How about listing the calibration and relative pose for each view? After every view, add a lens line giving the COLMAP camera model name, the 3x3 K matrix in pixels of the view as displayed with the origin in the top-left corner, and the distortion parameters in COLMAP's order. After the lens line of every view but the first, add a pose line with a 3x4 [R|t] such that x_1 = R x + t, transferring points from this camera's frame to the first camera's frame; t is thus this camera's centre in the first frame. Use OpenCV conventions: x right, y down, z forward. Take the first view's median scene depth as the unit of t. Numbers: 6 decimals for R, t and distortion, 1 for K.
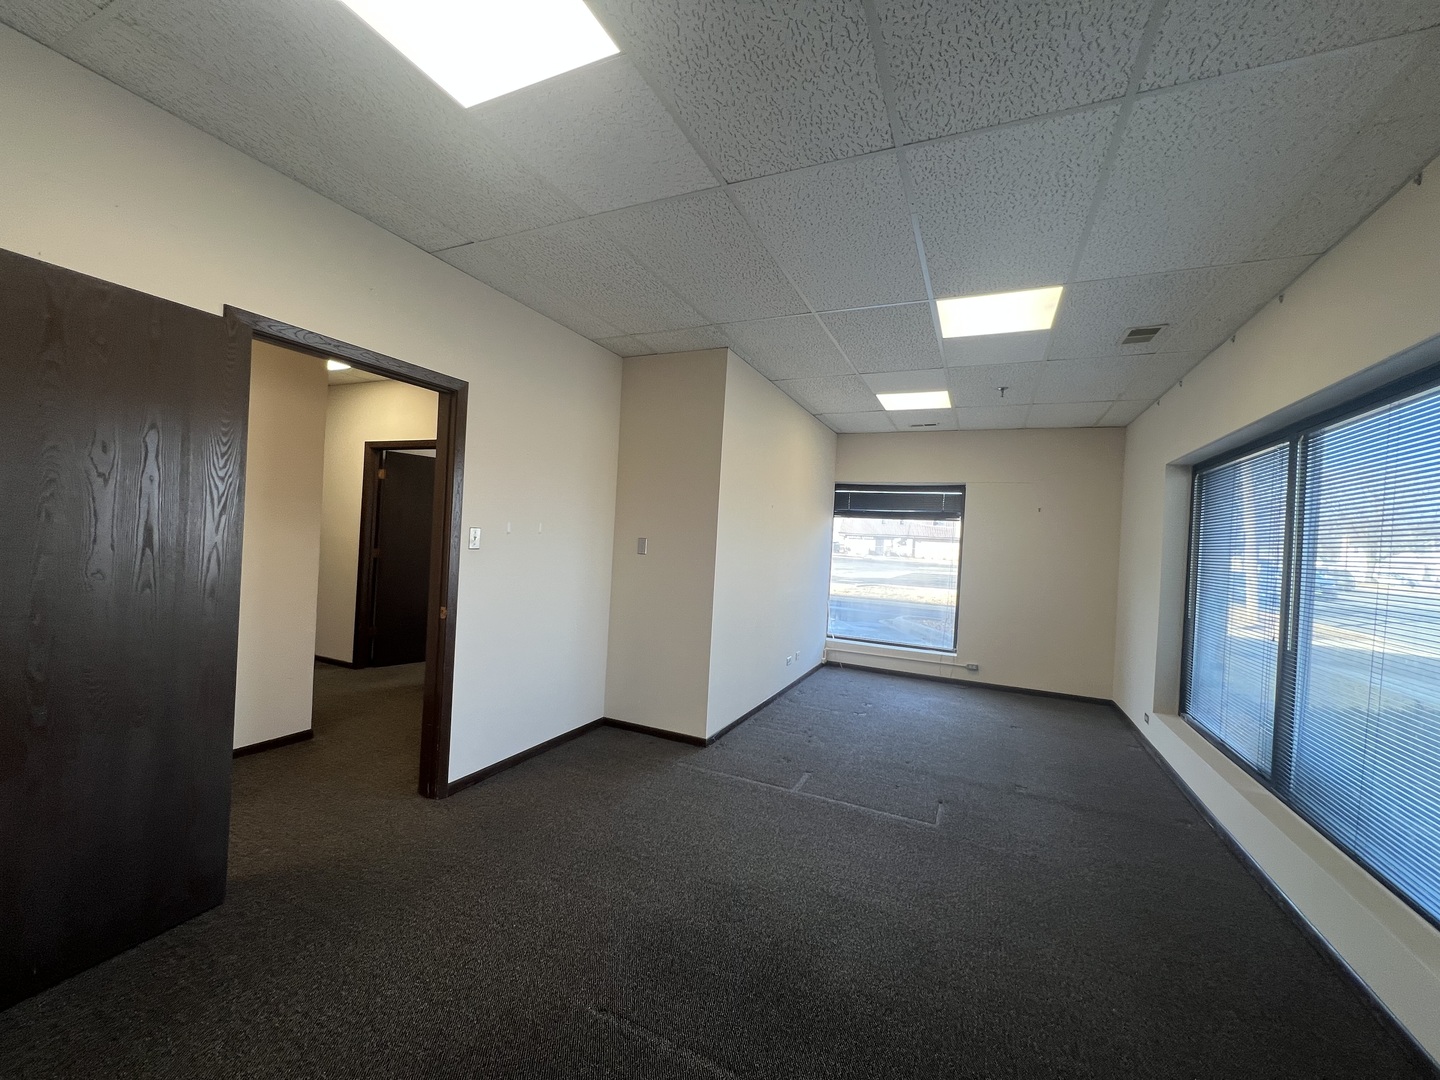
lens RADIAL K [[578.5, 0, 718.9], [0, 578.5, 539.1], [0, 0, 1]] dist [0.003646, 0.000337]
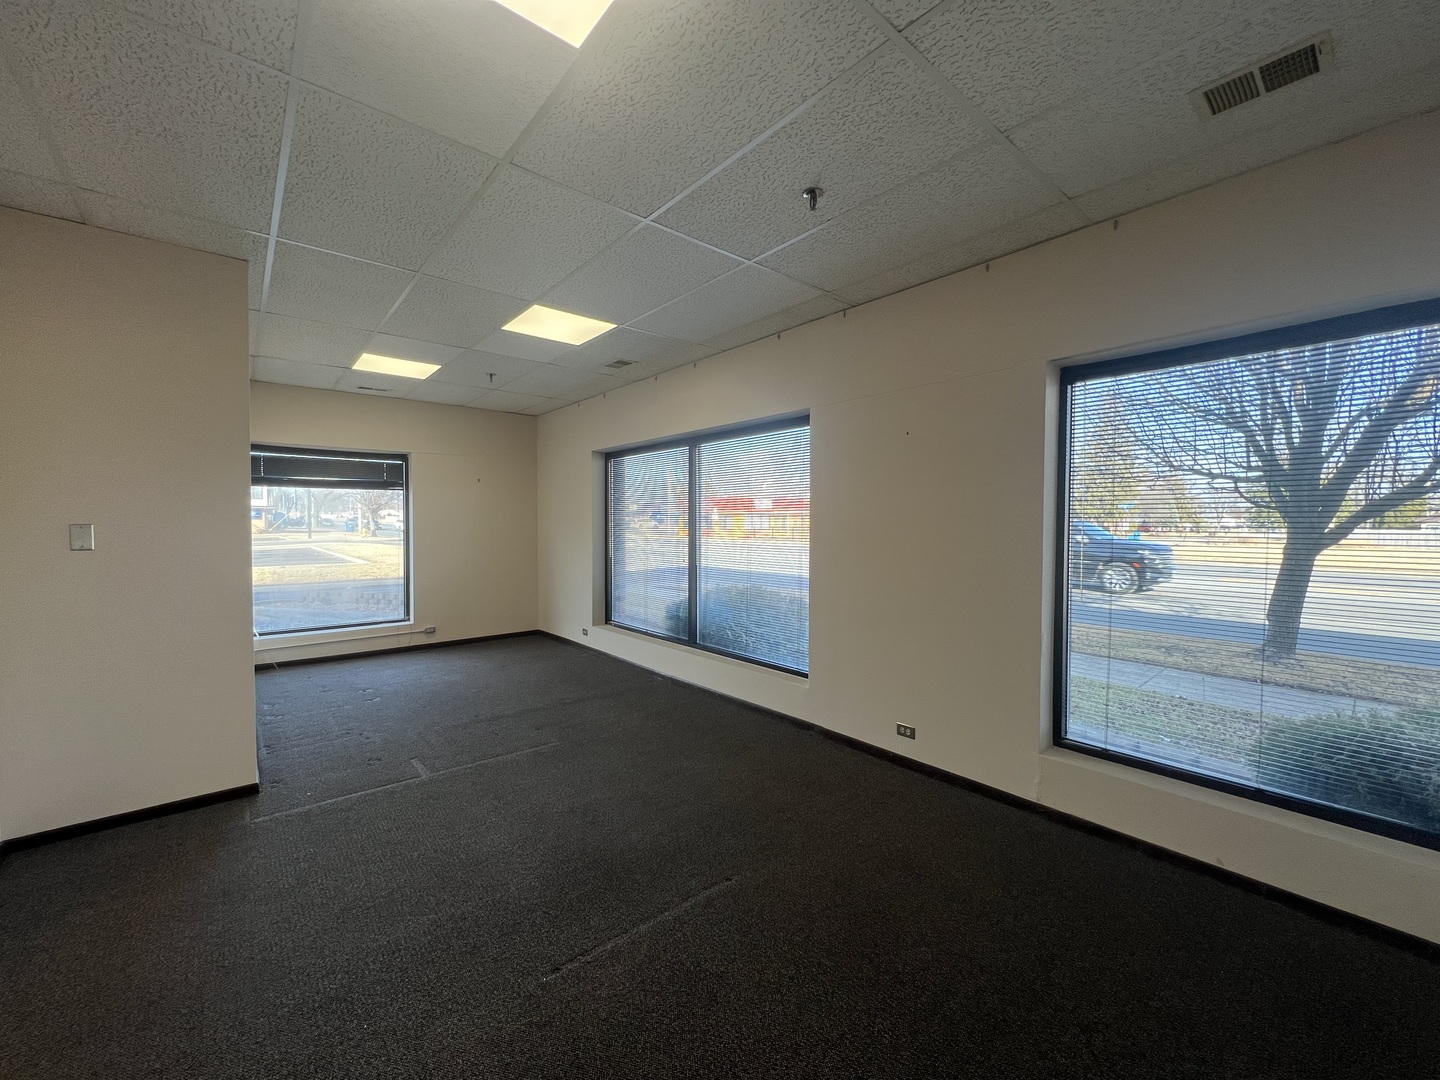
lens RADIAL K [[578.5, 0, 717.3], [0, 578.5, 541.2], [0, 0, 1]] dist [0.003646, 0.000337]
pose [[0.425463, -0.082849, 0.901176, -0.370343], [0.023673, 0.996479, 0.080434, -0.015928], [-0.904666, -0.012889, 0.425926, 0.113395]]
